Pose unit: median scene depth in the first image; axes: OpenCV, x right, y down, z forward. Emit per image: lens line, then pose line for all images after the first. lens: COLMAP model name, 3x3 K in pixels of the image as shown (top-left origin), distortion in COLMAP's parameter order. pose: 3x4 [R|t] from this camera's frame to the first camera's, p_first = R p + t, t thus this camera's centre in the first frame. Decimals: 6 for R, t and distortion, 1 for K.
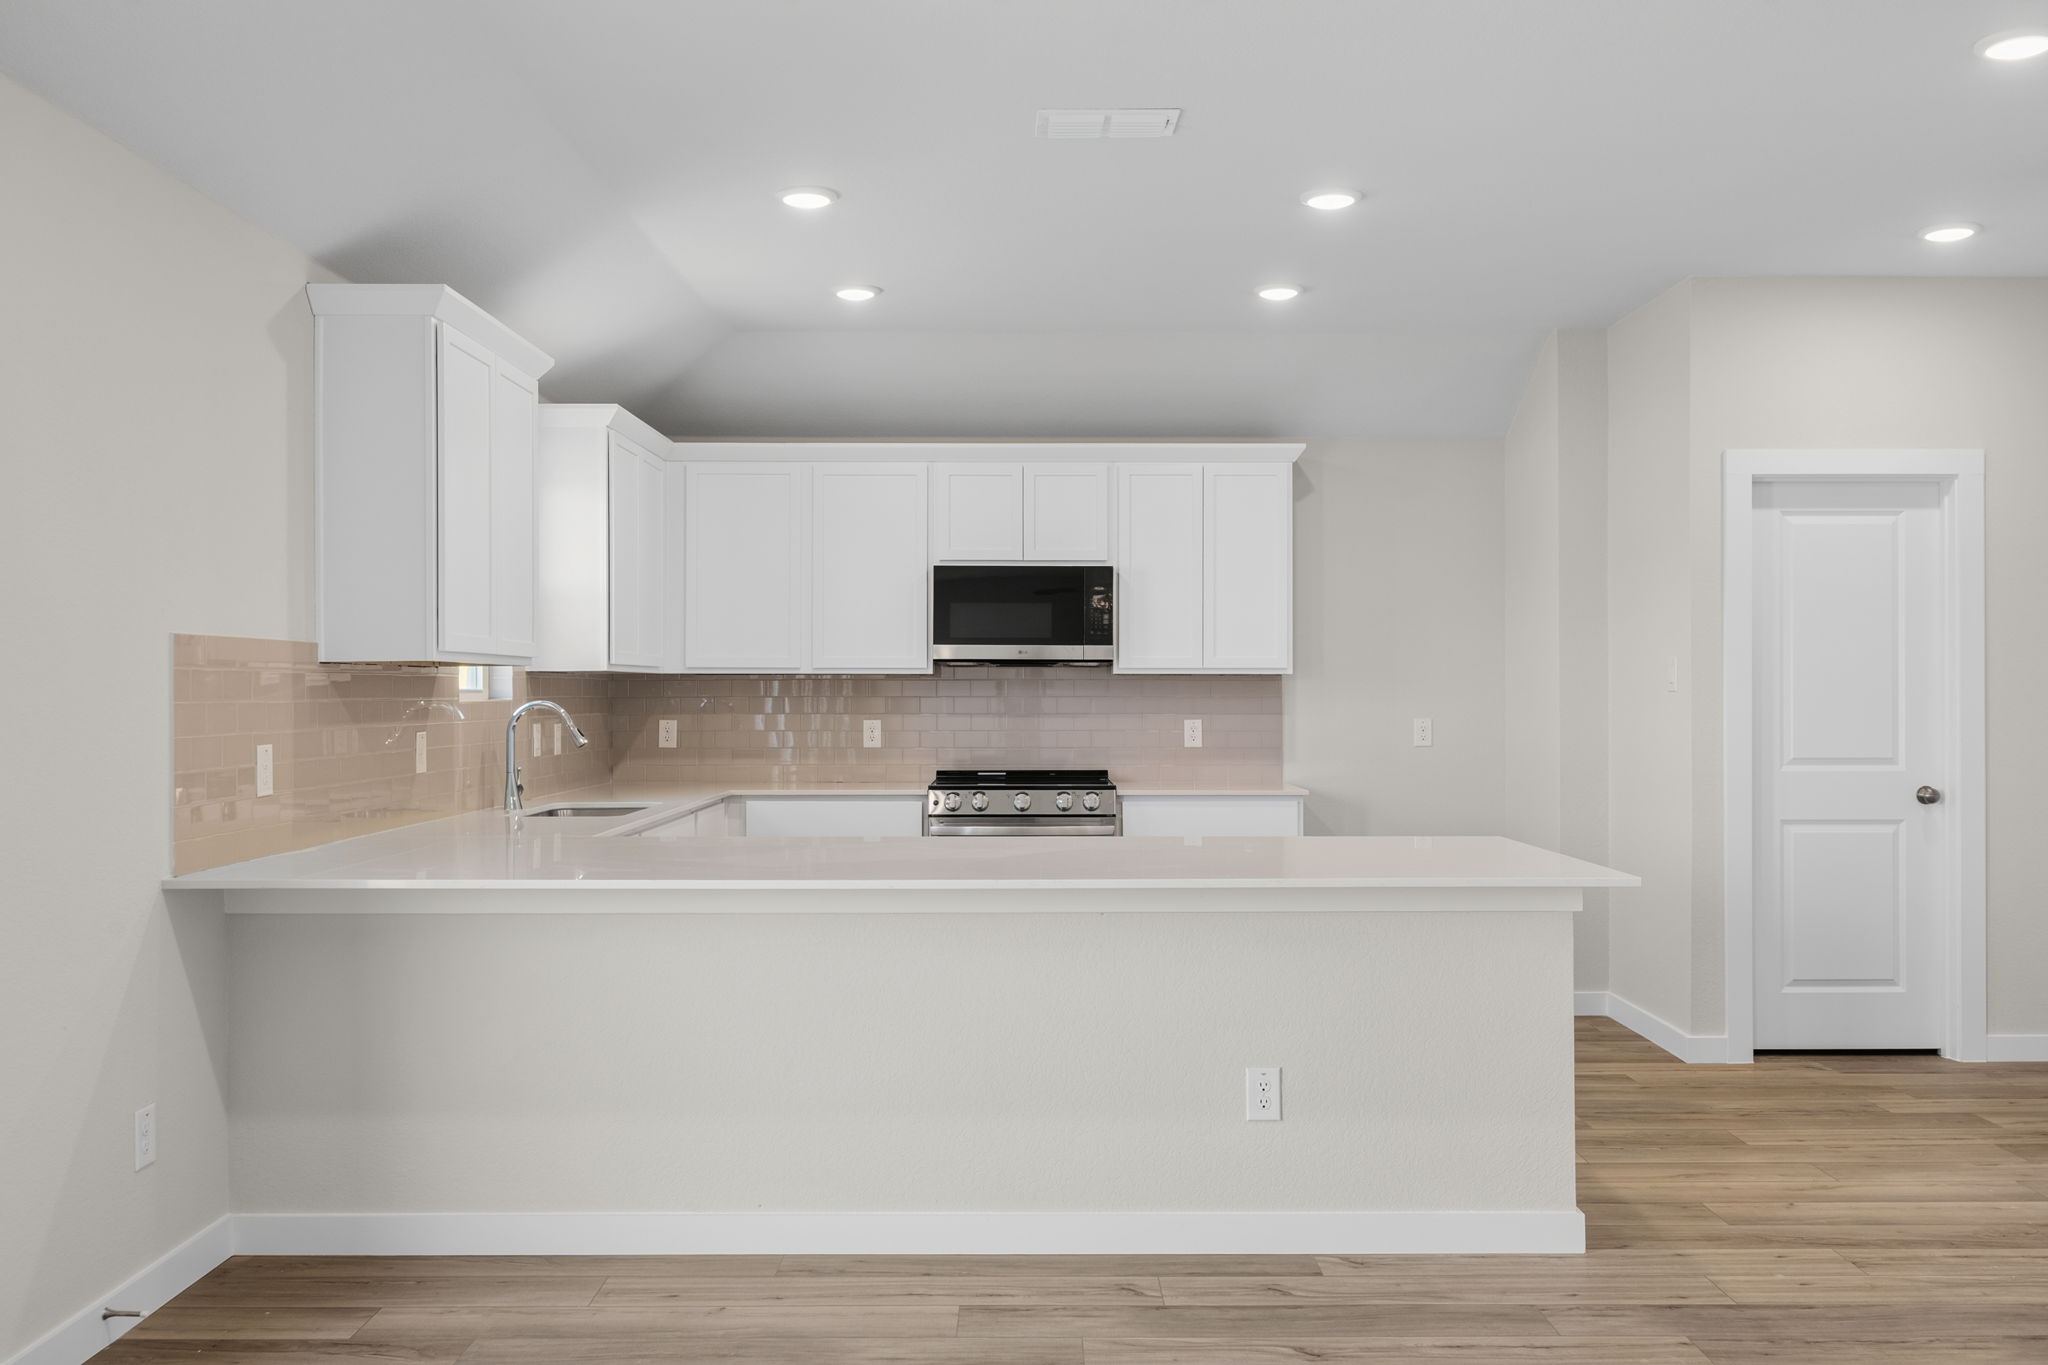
lens RADIAL K [[1736.1, 0, 1036.0], [0, 1736.1, 678.5], [0, 0, 1]] dist [0.007594, 0.000235]
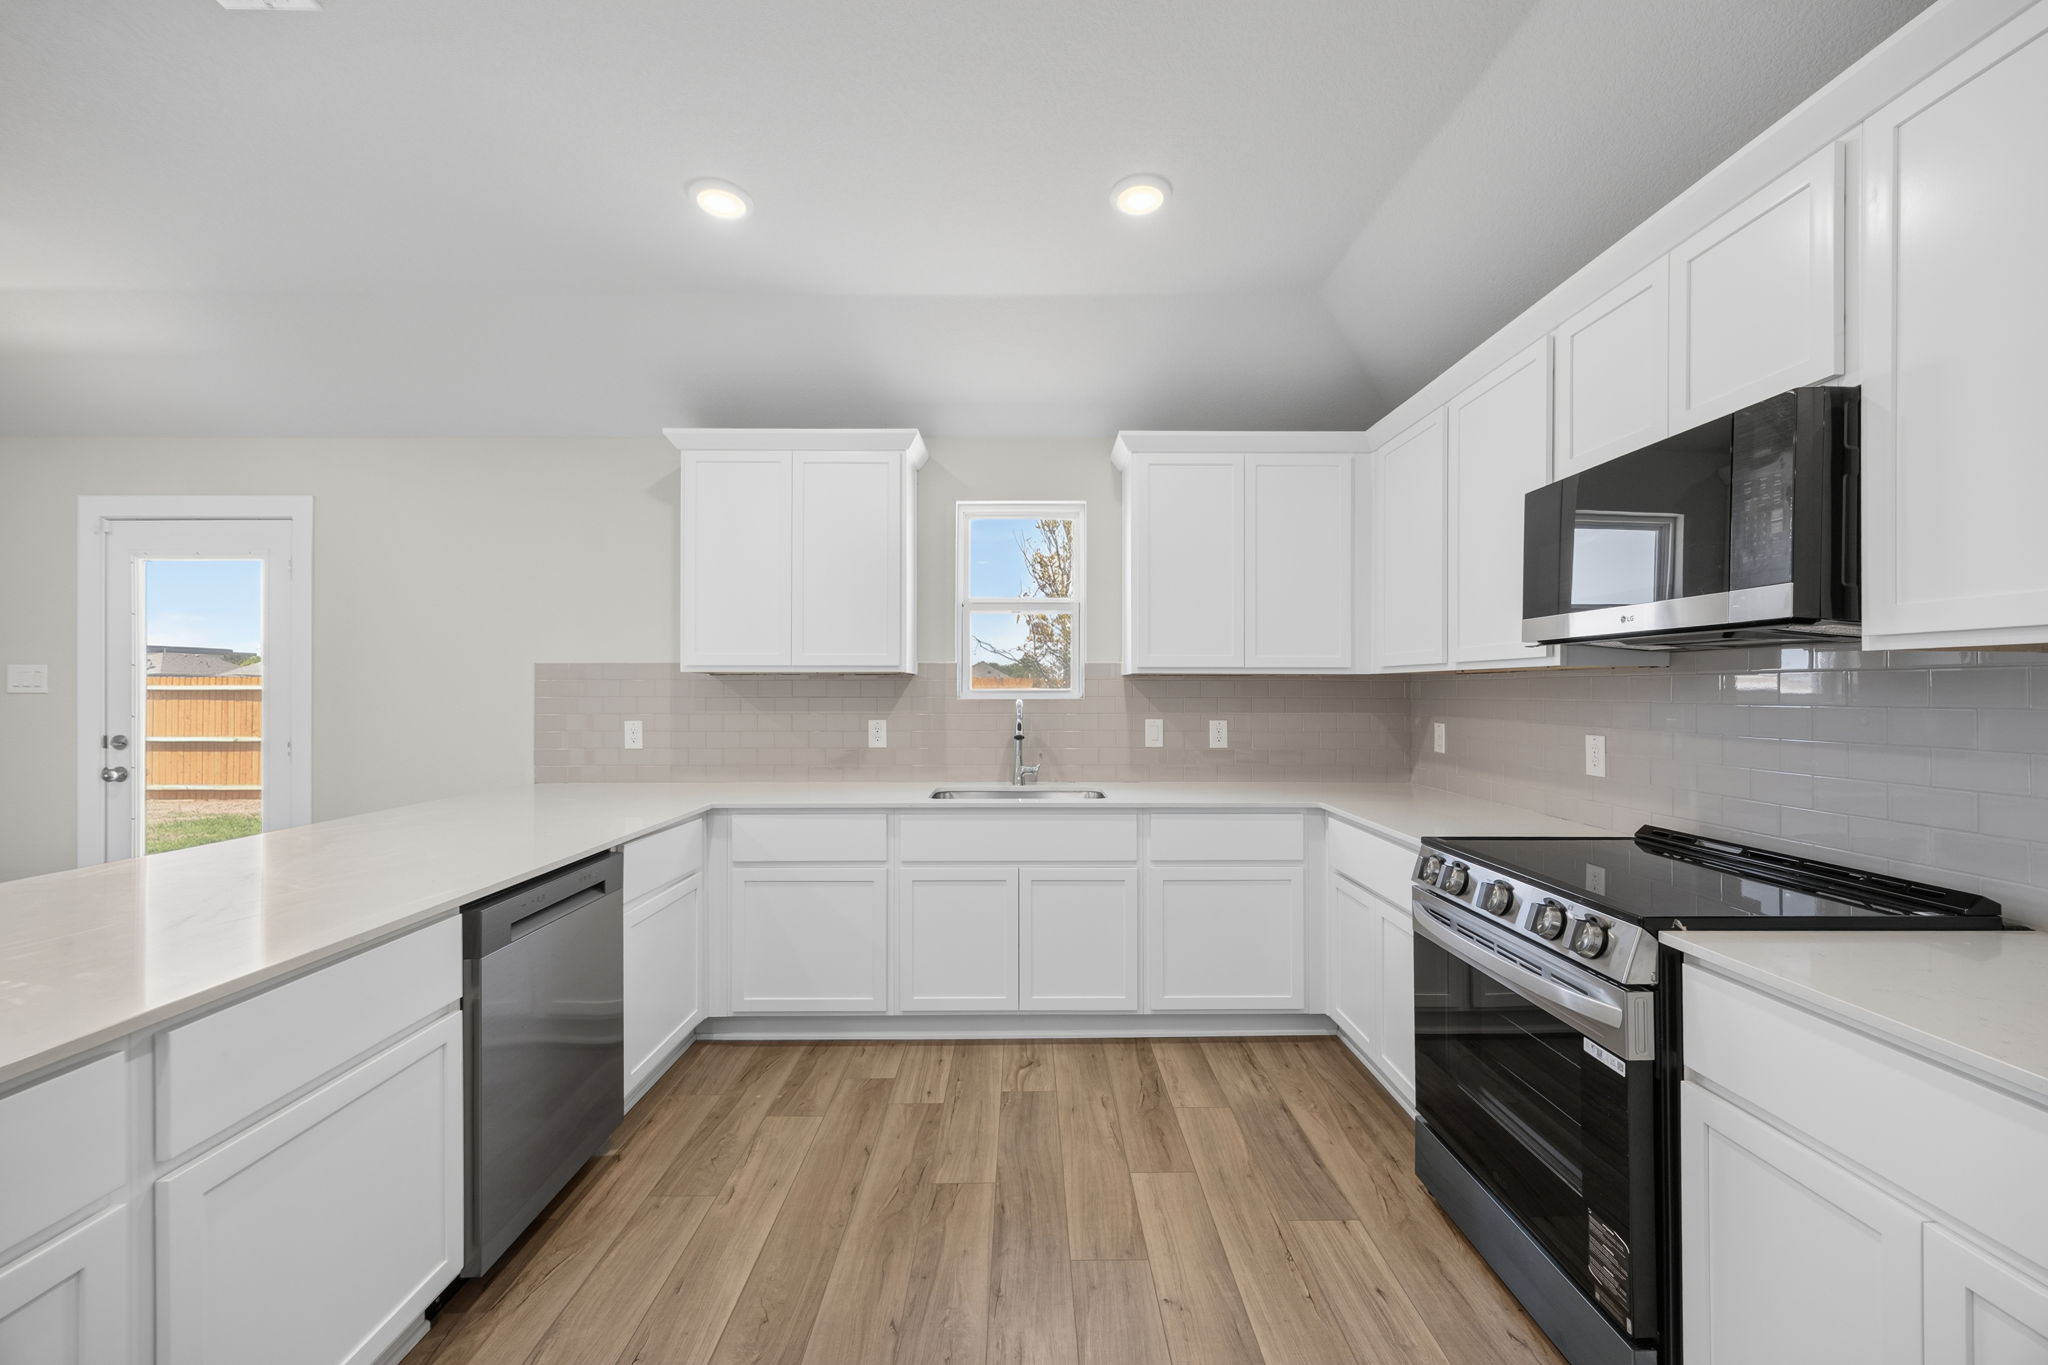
lens RADIAL K [[800.8, 0, 1031.0], [0, 800.8, 691.3], [0, 0, 1]] dist [0.003016, -0.000609]
pose [[0.009285, 0.001068, -0.999956, 0.229594], [0.005526, 0.999984, 0.001119, 0.005189], [0.999942, -0.005536, 0.009279, 0.815087]]
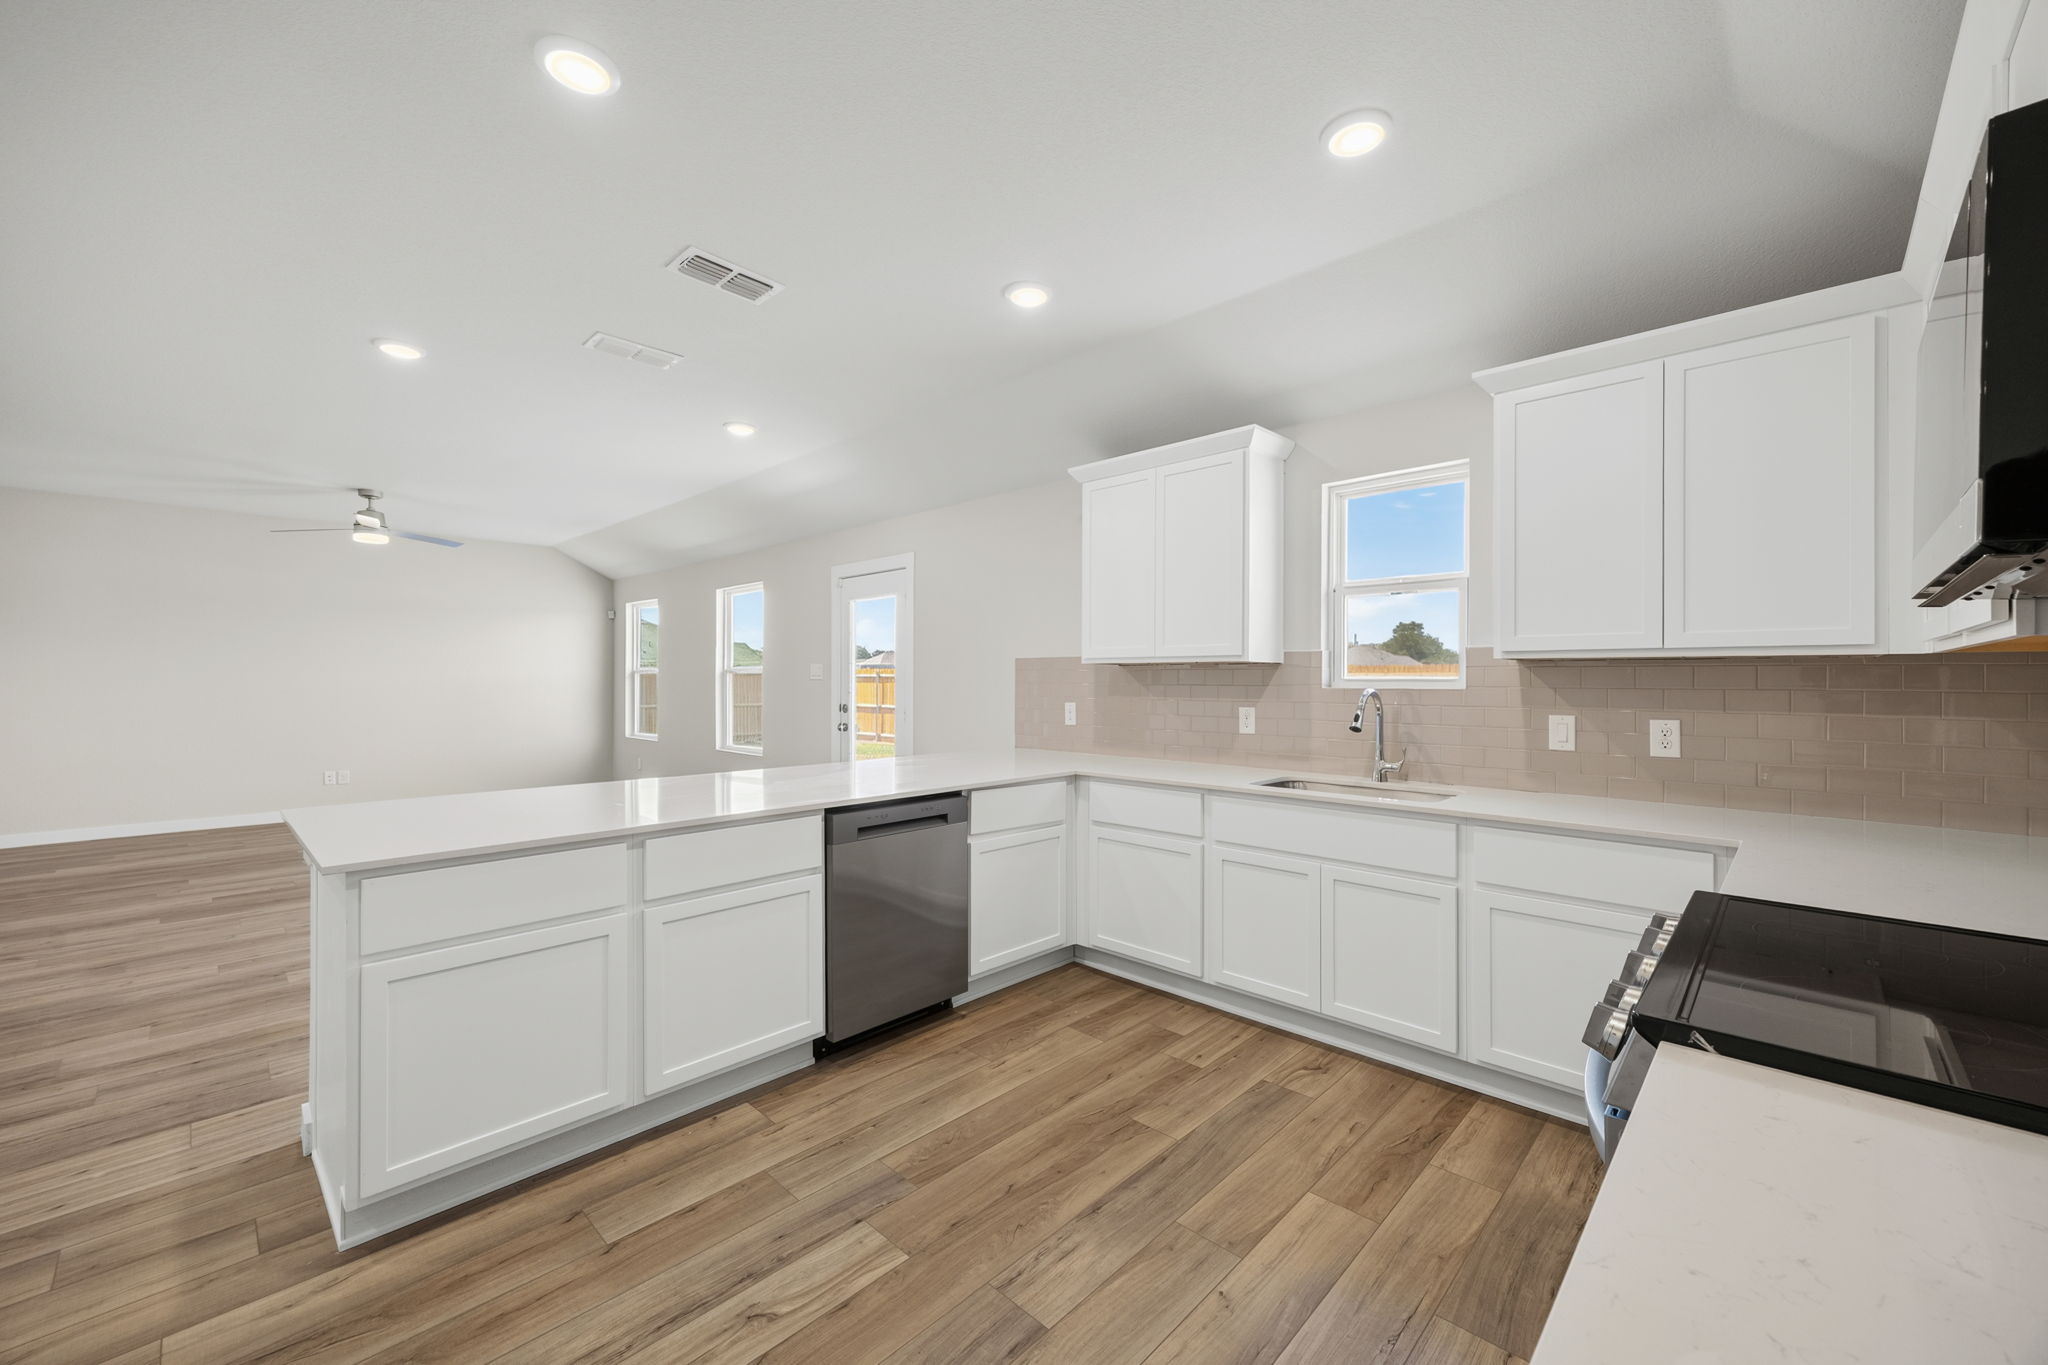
lens RADIAL K [[800.8, 0, 1032.1], [0, 800.8, 679.2], [0, 0, 1]] dist [0.003016, -0.000609]
pose [[-0.691941, -0.000467, -0.721954, 0.201695], [0.001860, 0.999995, -0.002429, 0.006040], [0.721952, -0.003023, -0.691937, 0.978364]]
